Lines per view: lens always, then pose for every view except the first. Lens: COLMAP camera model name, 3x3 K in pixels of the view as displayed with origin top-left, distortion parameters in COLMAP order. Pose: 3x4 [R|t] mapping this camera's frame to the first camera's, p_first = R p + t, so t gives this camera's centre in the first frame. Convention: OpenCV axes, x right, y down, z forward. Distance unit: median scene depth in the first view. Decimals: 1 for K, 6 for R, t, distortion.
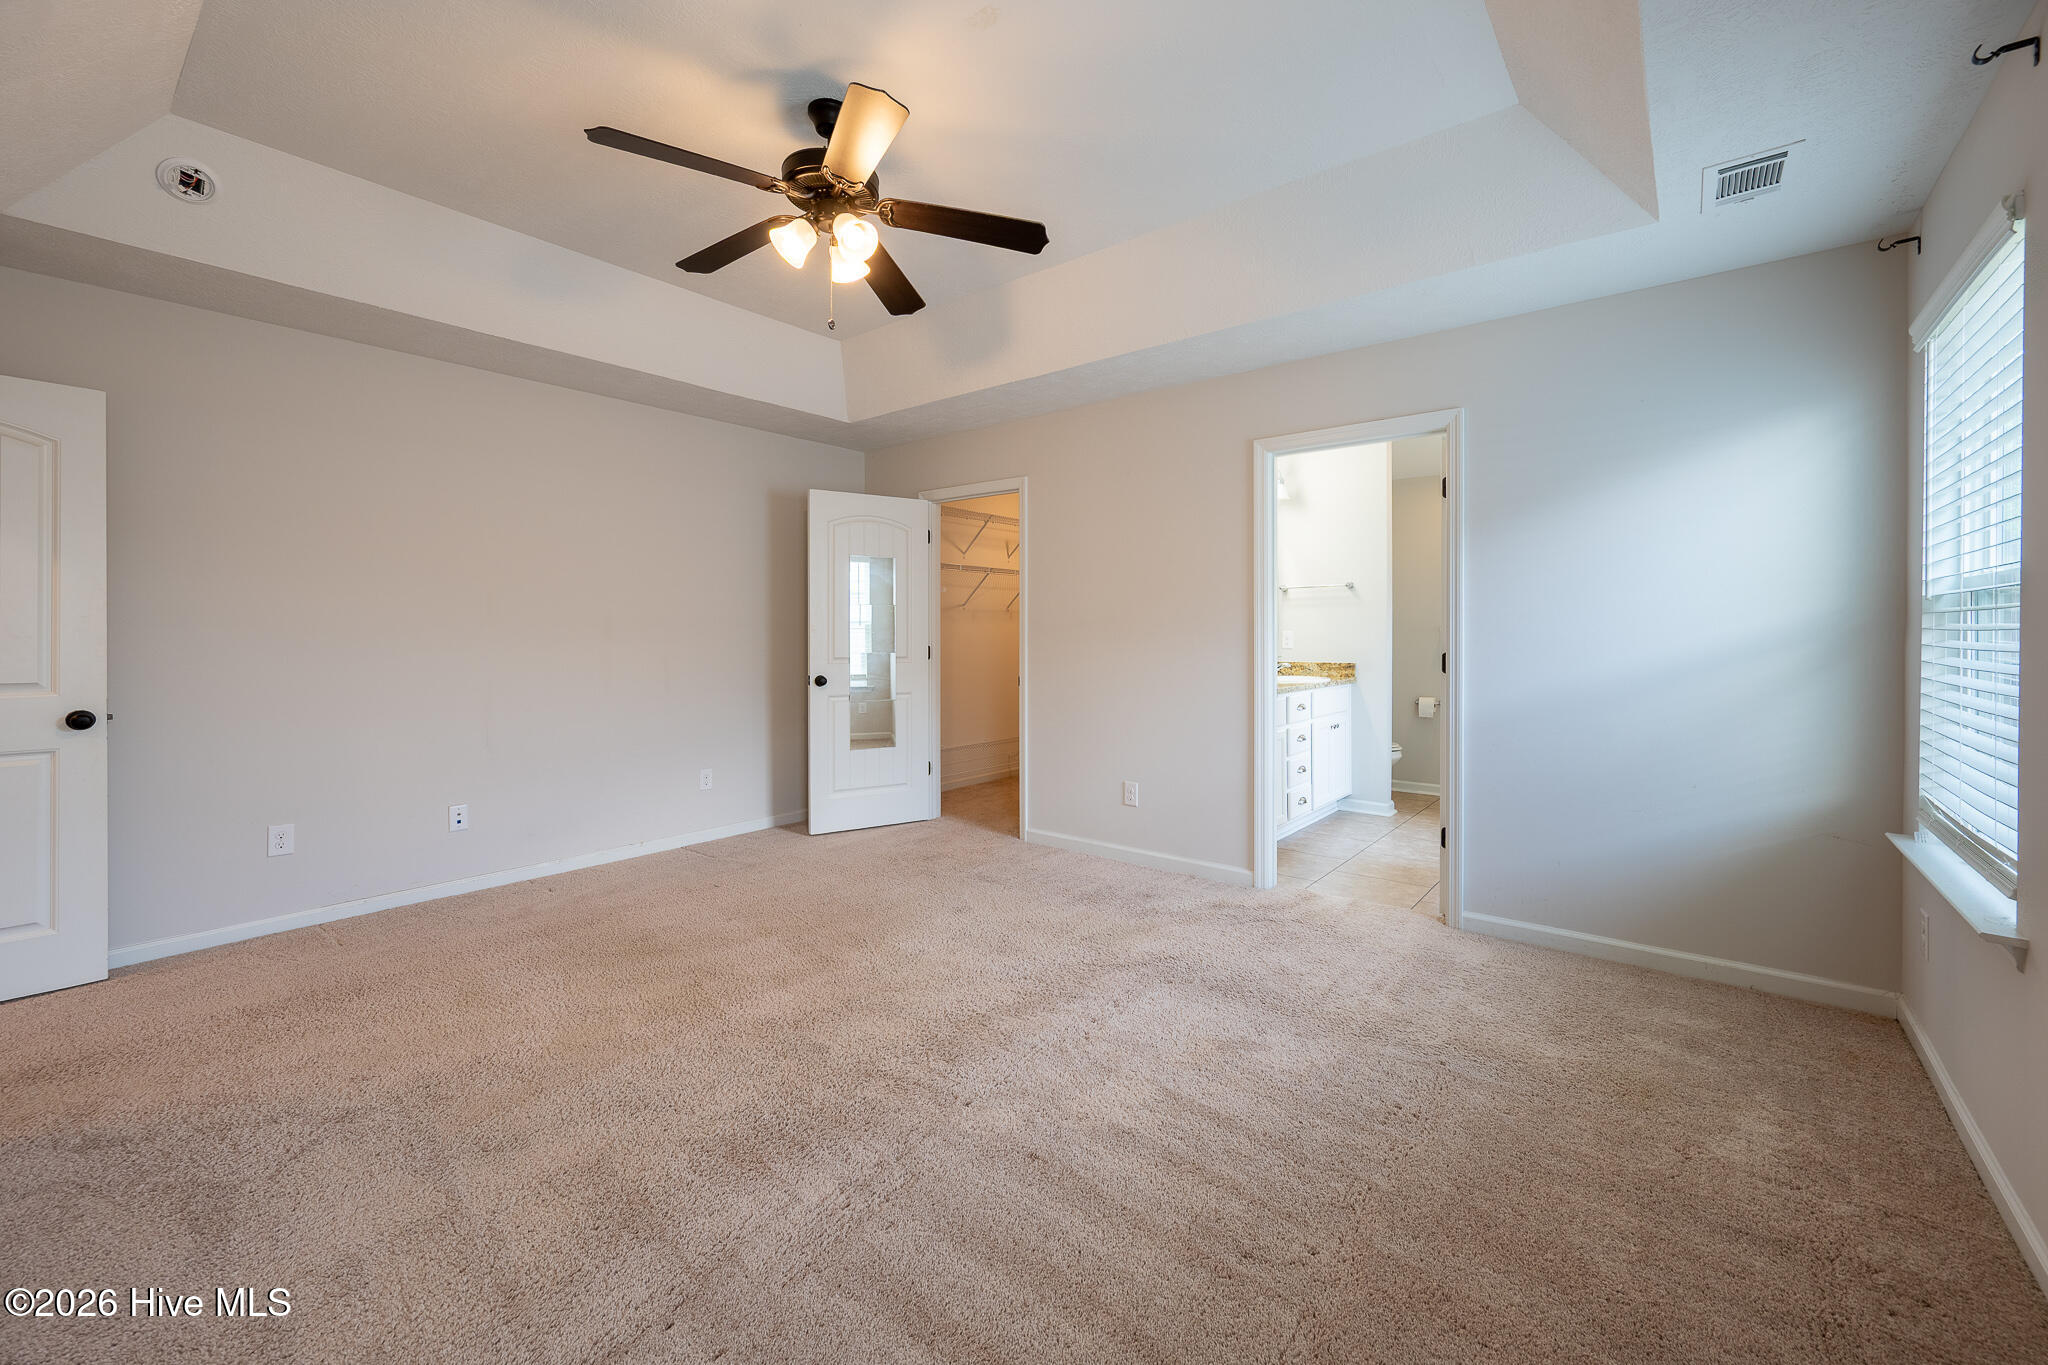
lens RADIAL K [[824.1, 0, 1021.6], [0, 824.1, 648.1], [0, 0, 1]] dist [-0.001284, -0.000206]
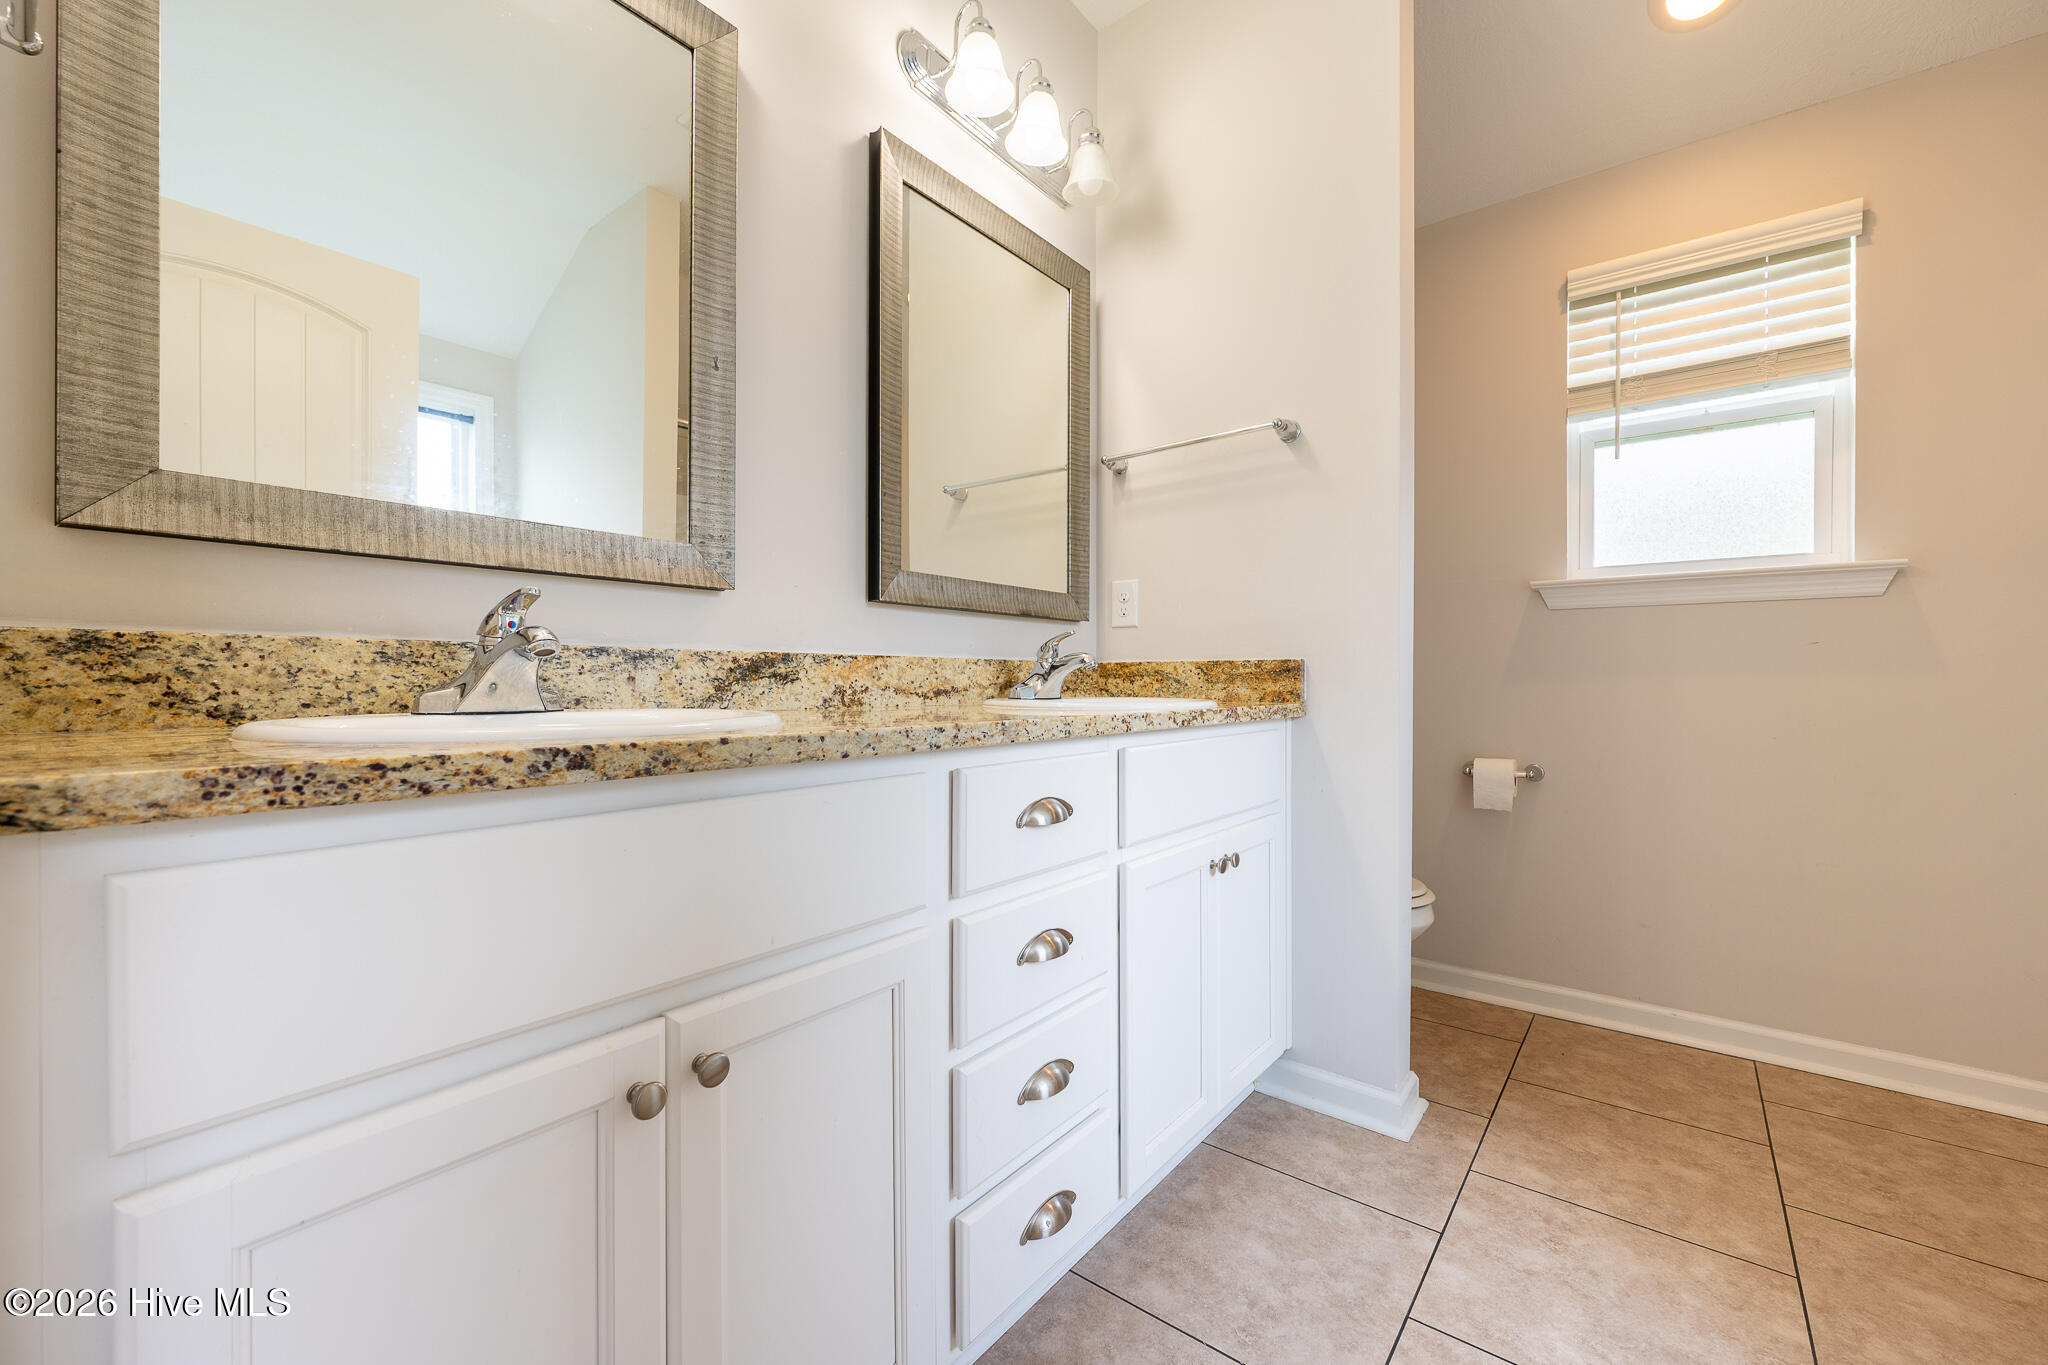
lens RADIAL K [[824.0, 0, 1032.6], [0, 824.0, 667.0], [0, 0, 1]] dist [0.002390, 0.000264]
pose [[0.999939, 0.005444, 0.009576, 0.288099], [-0.005112, 0.999398, -0.034327, 0.032642], [-0.009758, 0.034276, 0.999365, 0.659031]]
